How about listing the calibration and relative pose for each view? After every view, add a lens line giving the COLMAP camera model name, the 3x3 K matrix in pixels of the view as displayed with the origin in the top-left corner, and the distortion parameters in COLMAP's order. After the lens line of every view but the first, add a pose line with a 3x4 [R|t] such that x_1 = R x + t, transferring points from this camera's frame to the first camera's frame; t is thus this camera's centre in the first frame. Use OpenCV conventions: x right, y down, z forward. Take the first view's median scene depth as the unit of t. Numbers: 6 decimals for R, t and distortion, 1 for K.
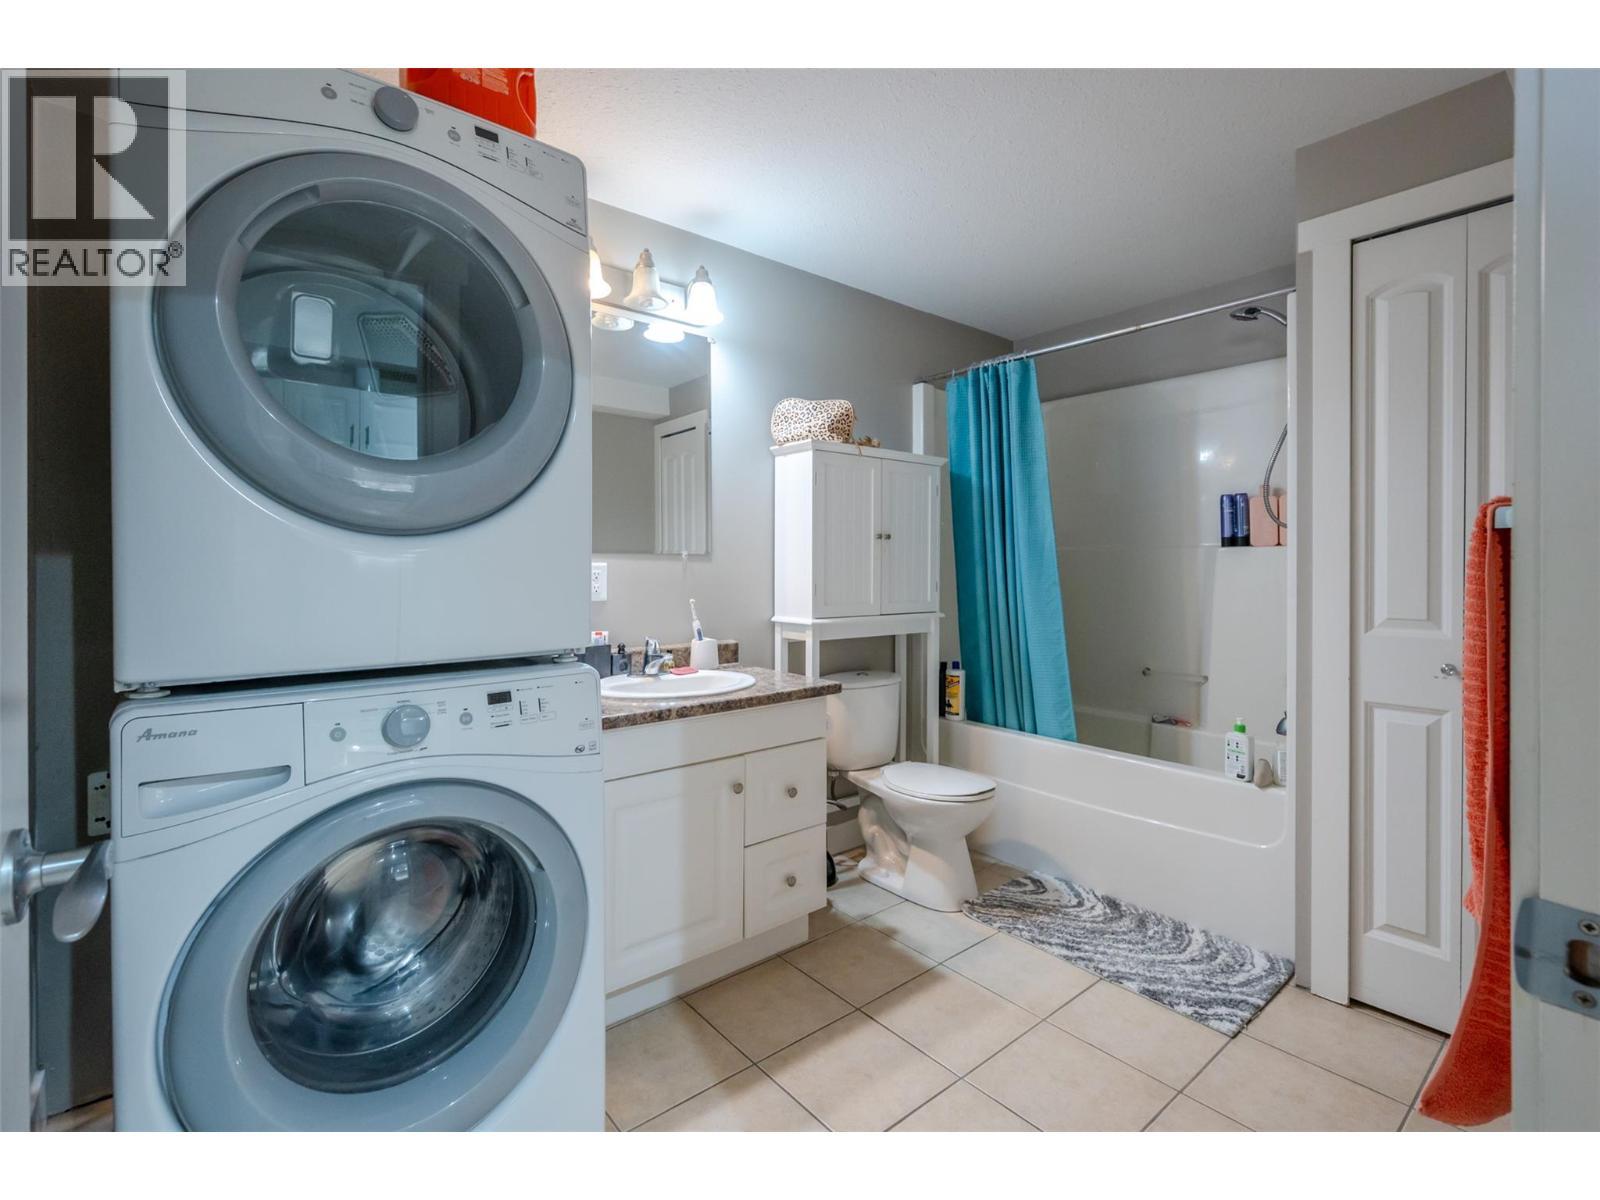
lens RADIAL K [[662.6, 0, 773.2], [0, 662.6, 578.3], [0, 0, 1]] dist [-0.001881, -0.000691]
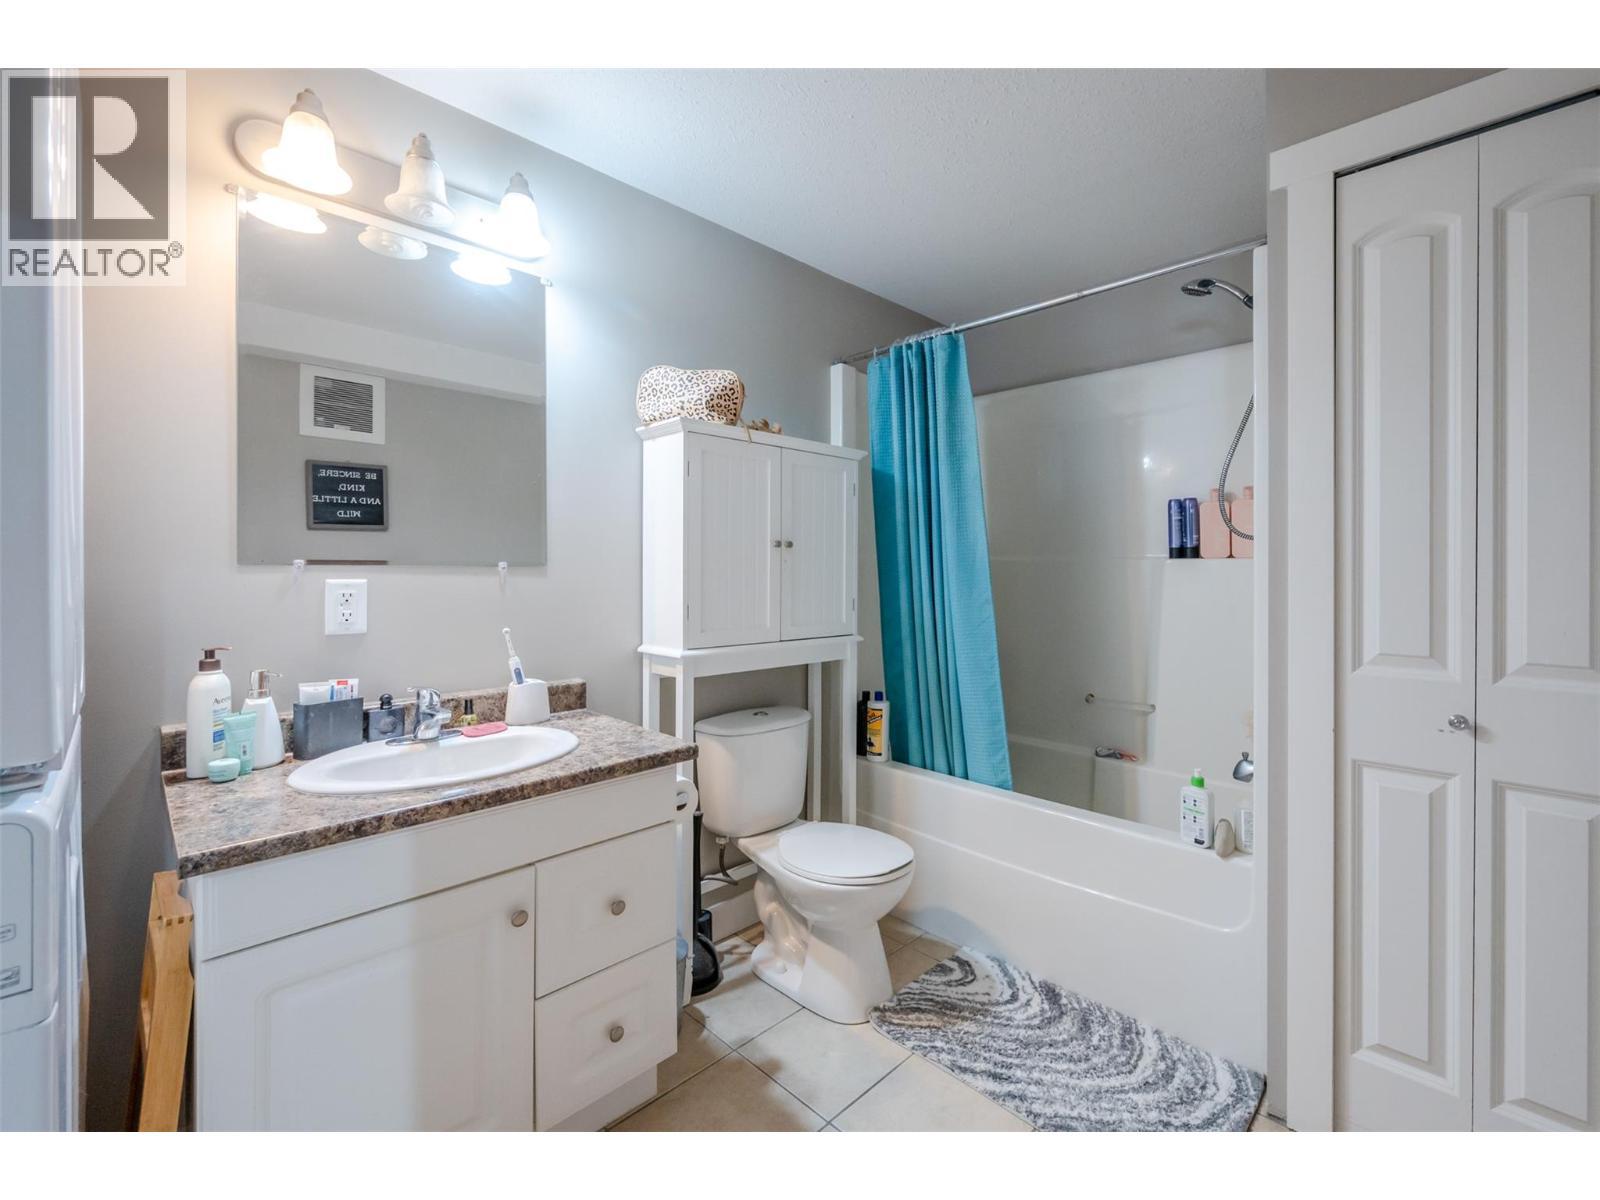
lens RADIAL K [[714.8, 0, 800.1], [0, 714.8, 587.2], [0, 0, 1]] dist [-0.002938, -0.001500]
pose [[0.991635, -0.000236, 0.129074, 0.088048], [0.000414, 0.999999, -0.001354, -0.011090], [-0.129073, 0.001396, 0.991634, 0.159409]]
